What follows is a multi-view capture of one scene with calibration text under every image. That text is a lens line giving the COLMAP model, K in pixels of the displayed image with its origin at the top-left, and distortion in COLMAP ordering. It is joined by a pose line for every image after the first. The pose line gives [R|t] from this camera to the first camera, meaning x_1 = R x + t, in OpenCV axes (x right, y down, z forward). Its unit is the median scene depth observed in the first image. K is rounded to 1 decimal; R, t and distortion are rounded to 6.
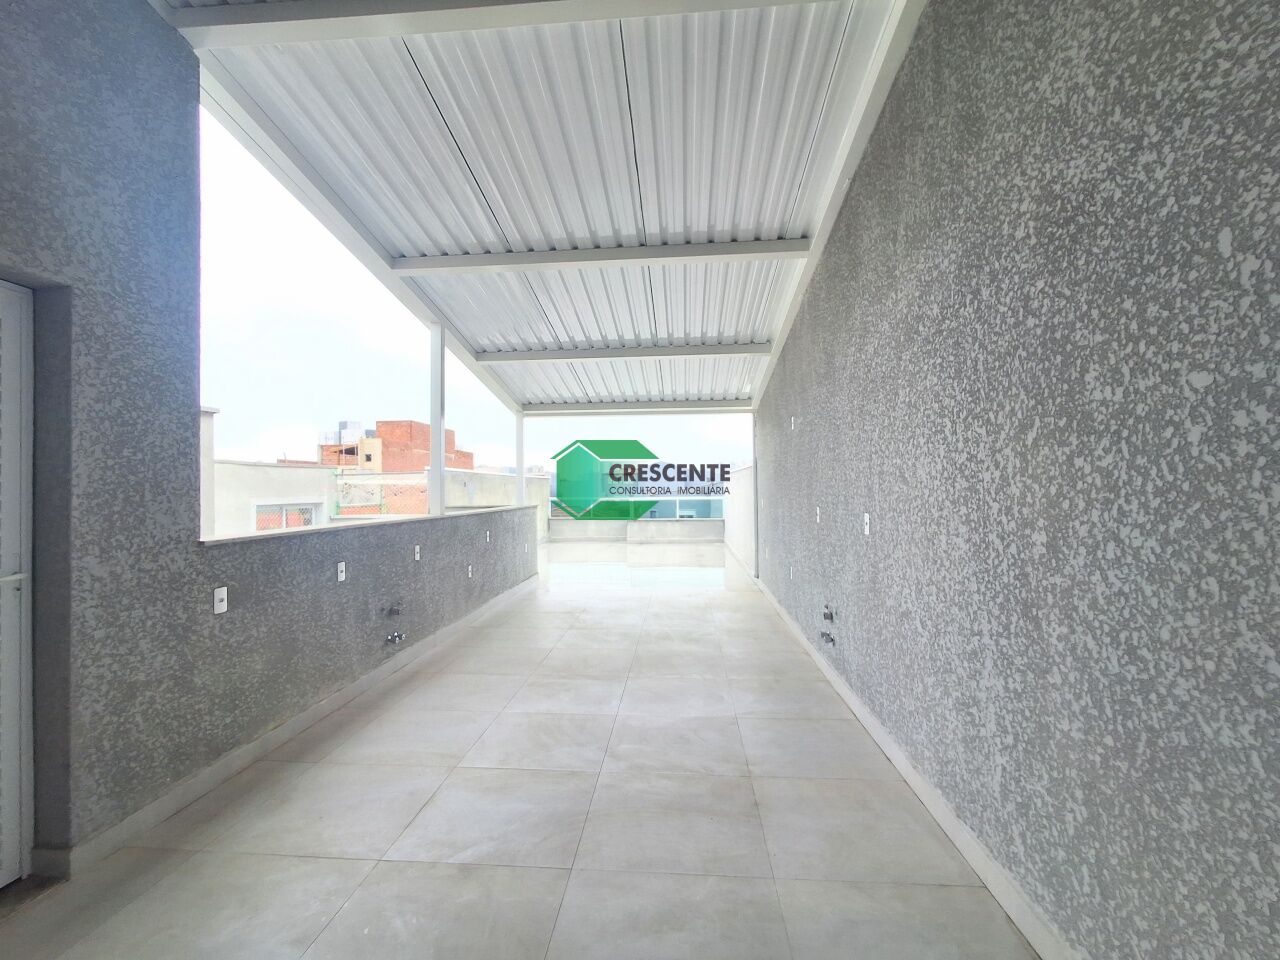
lens RADIAL K [[596.7, 0, 637.6], [0, 596.7, 484.6], [0, 0, 1]] dist [0.005892, 0.001151]
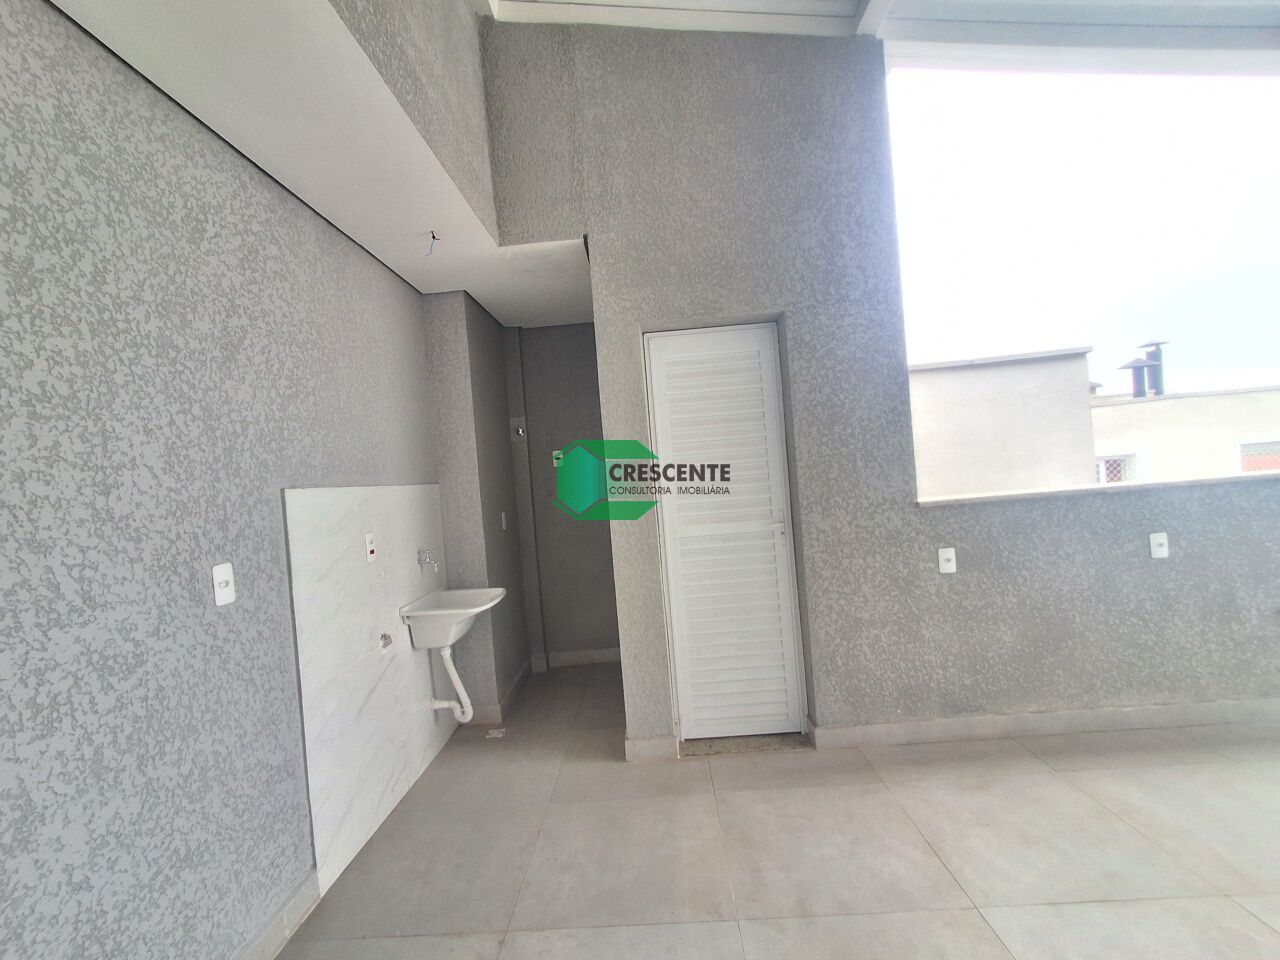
lens RADIAL K [[596.7, 0, 632.6], [0, 596.7, 480.2], [0, 0, 1]] dist [0.005892, 0.001151]
pose [[0.035428, 0.012401, -0.999295, 0.325896], [0.090162, 0.995806, 0.015554, -0.006555], [0.995297, -0.090649, 0.034161, 0.504494]]
